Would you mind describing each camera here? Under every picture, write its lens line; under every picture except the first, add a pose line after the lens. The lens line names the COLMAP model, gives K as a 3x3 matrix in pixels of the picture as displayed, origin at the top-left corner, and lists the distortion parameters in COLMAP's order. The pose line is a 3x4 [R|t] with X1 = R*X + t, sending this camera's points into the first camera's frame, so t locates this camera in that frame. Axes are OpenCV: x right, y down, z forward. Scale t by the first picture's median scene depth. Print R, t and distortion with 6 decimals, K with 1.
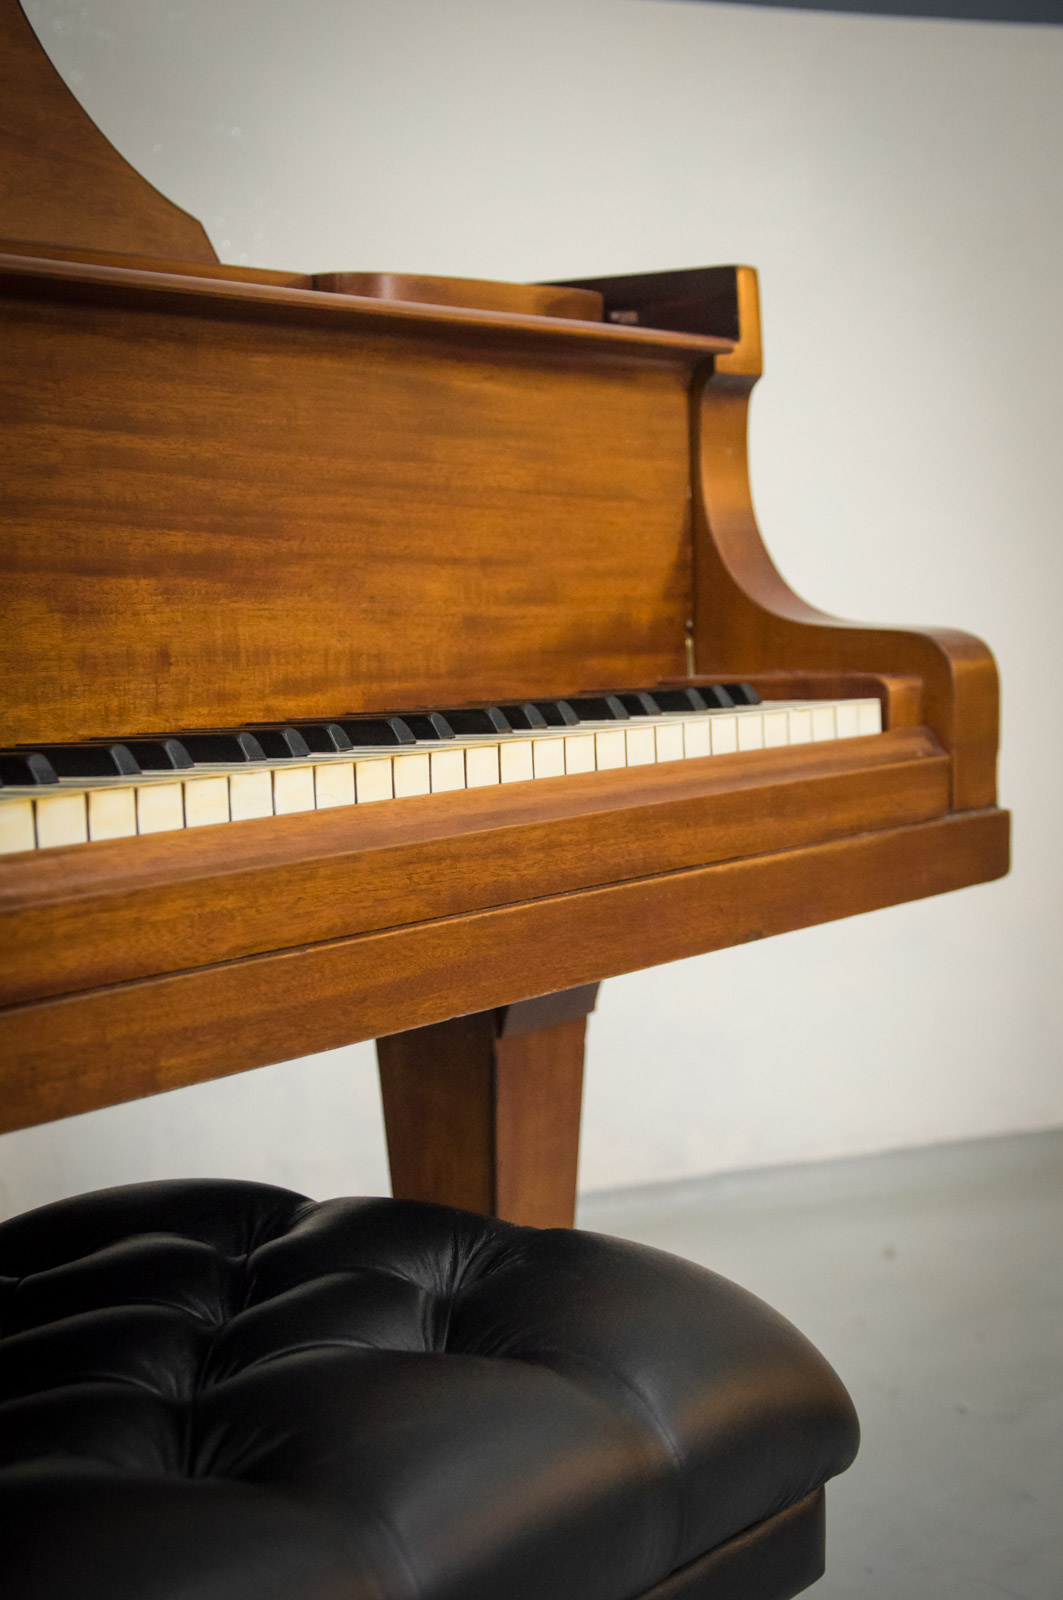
lens RADIAL K [[2465.9, 0, 531.5], [0, 2465.9, 800.0], [0, 0, 1]] dist [0.163073, 0.051413]
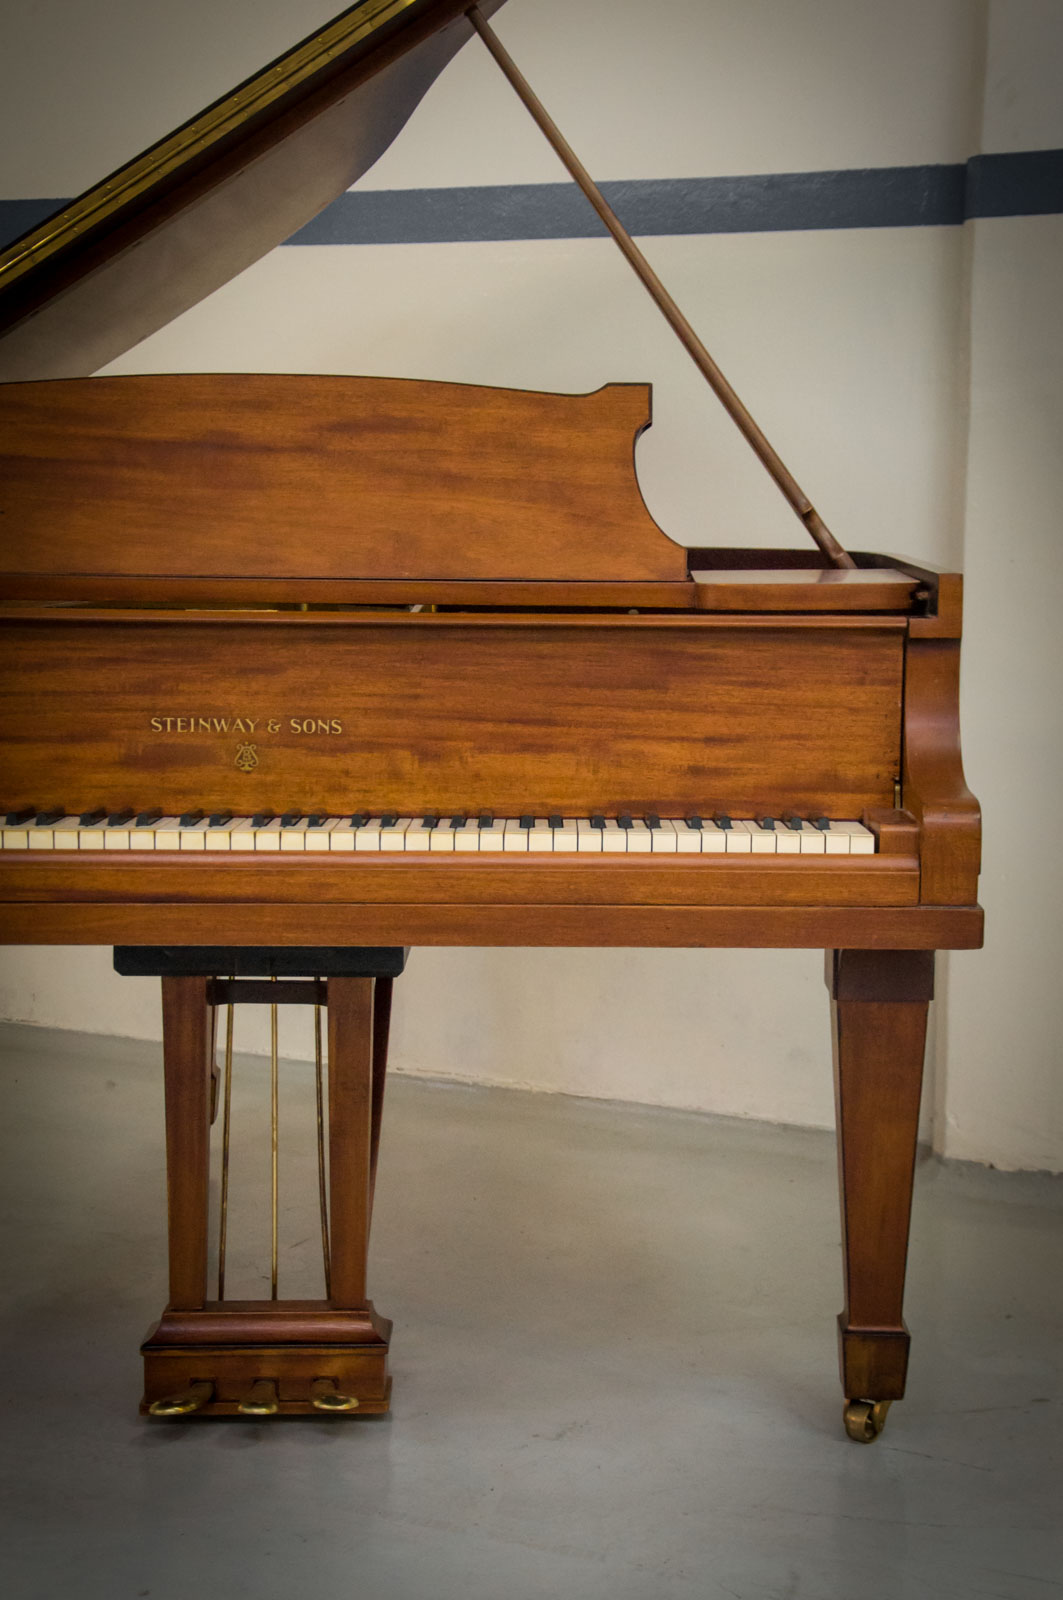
lens RADIAL K [[2773.8, 0, 600.5], [0, 2773.8, 809.8], [0, 0, 1]] dist [0.161974, -0.067375]
pose [[0.612656, 0.118218, -0.781459, 1.823438], [-0.096816, 0.992529, 0.074246, -0.216992], [0.784398, 0.030171, 0.619524, -0.463100]]
